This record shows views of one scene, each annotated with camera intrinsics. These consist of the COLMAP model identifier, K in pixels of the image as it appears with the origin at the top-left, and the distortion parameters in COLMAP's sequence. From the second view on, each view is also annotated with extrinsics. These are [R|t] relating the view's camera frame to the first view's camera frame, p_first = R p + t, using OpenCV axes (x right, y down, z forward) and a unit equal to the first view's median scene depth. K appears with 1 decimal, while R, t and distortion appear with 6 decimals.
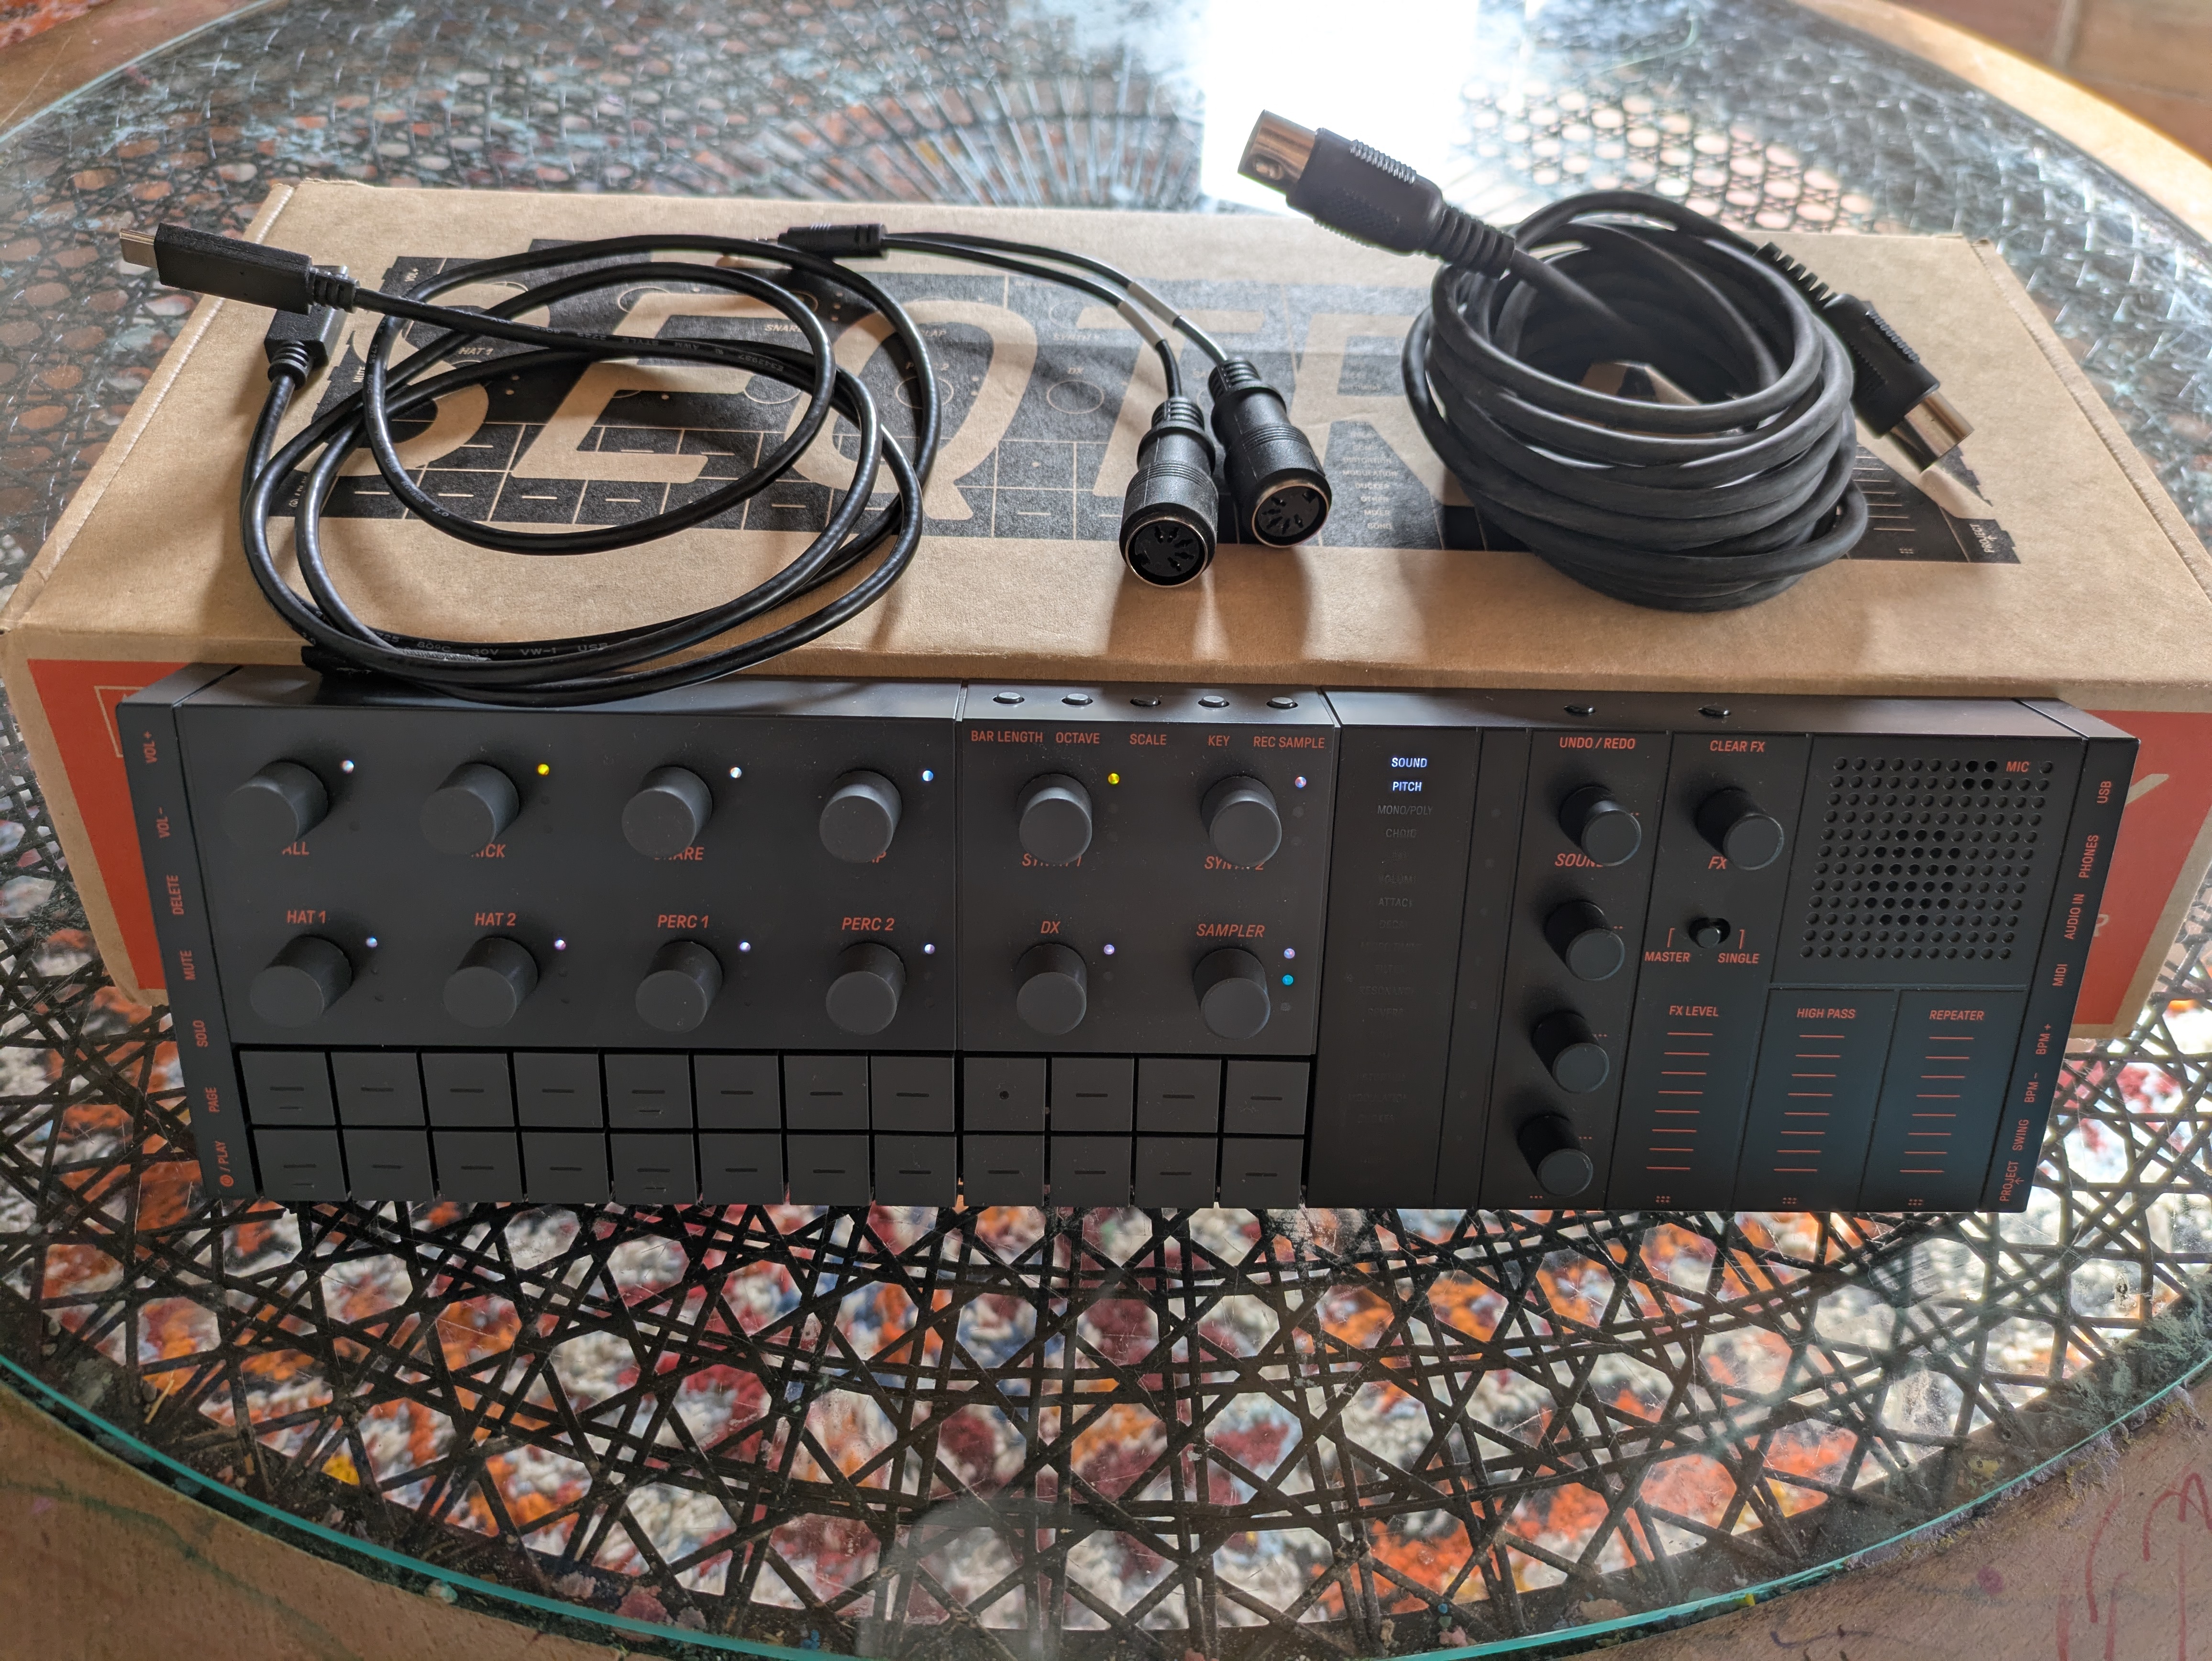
lens RADIAL K [[1649.4, 0, 1098.6], [0, 1649.4, 894.3], [0, 0, 1]] dist [0.002567, -0.001891]
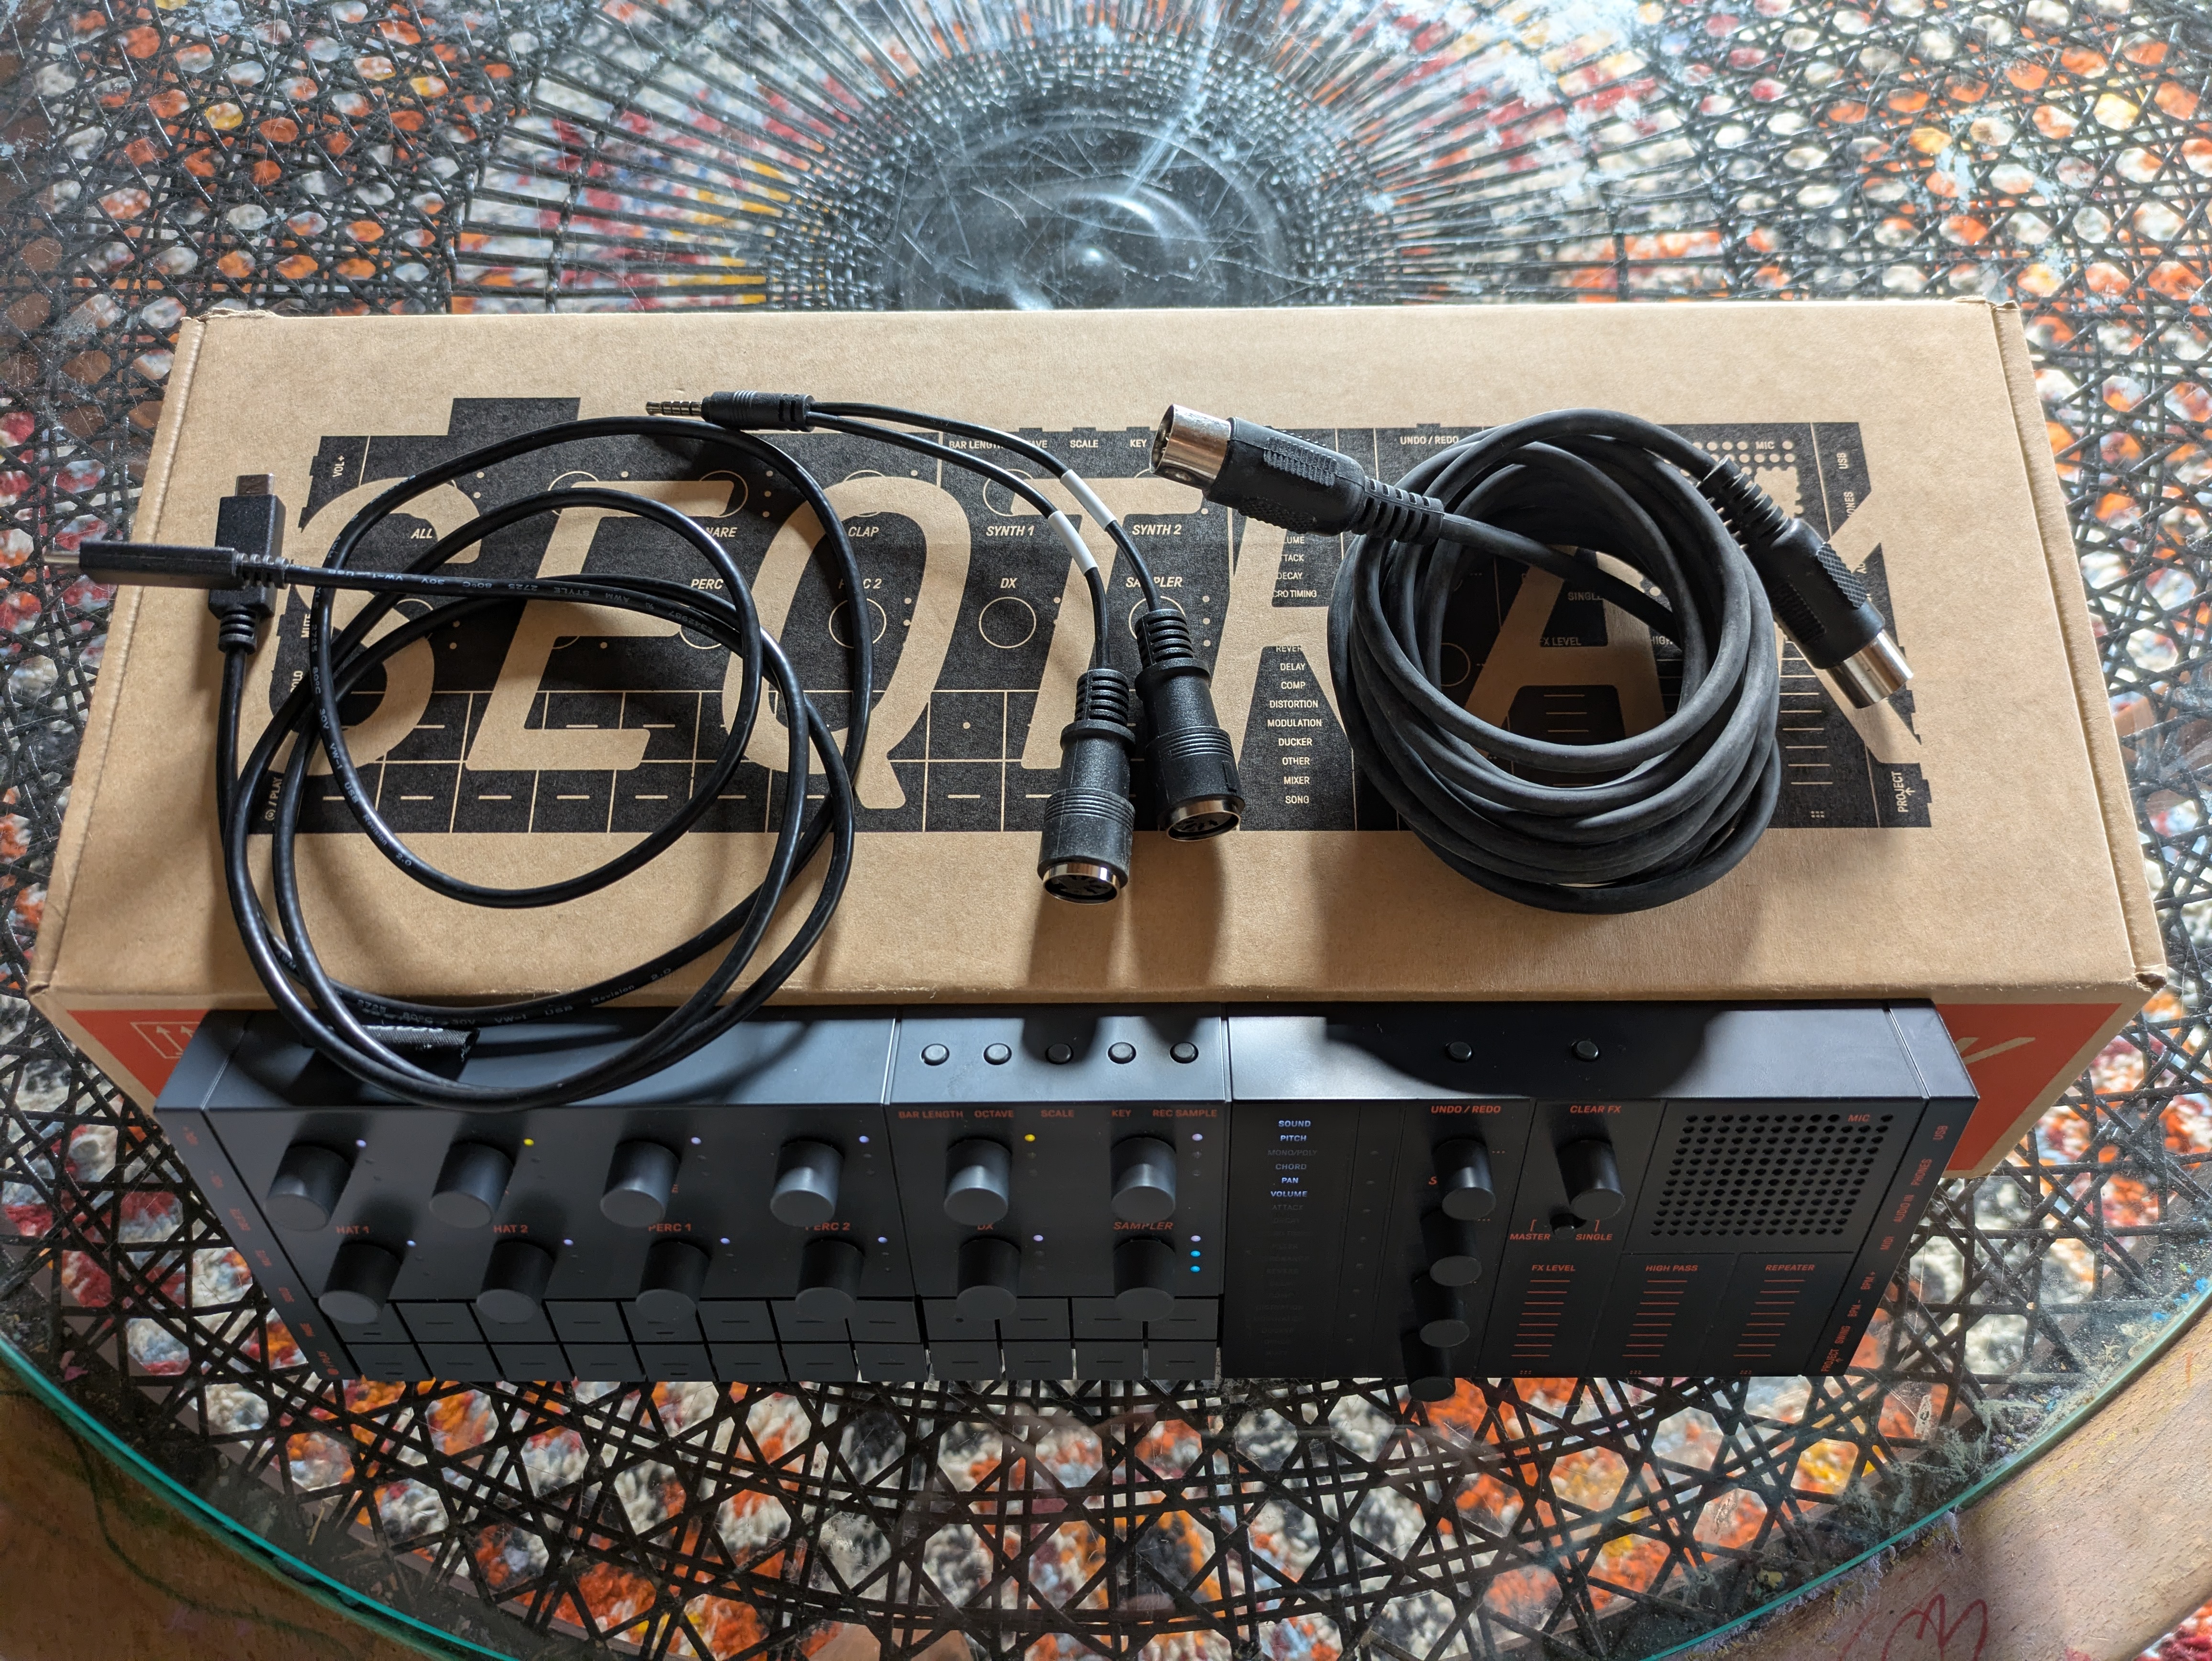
lens RADIAL K [[1594.2, 0, 1118.0], [0, 1594.2, 925.1], [0, 0, 1]] dist [0.032908, -0.049642]
pose [[0.998608, -0.008073, -0.052124, 0.112619], [0.026092, 0.934446, 0.355148, -0.522060], [0.045840, -0.356014, 0.933356, 0.034422]]
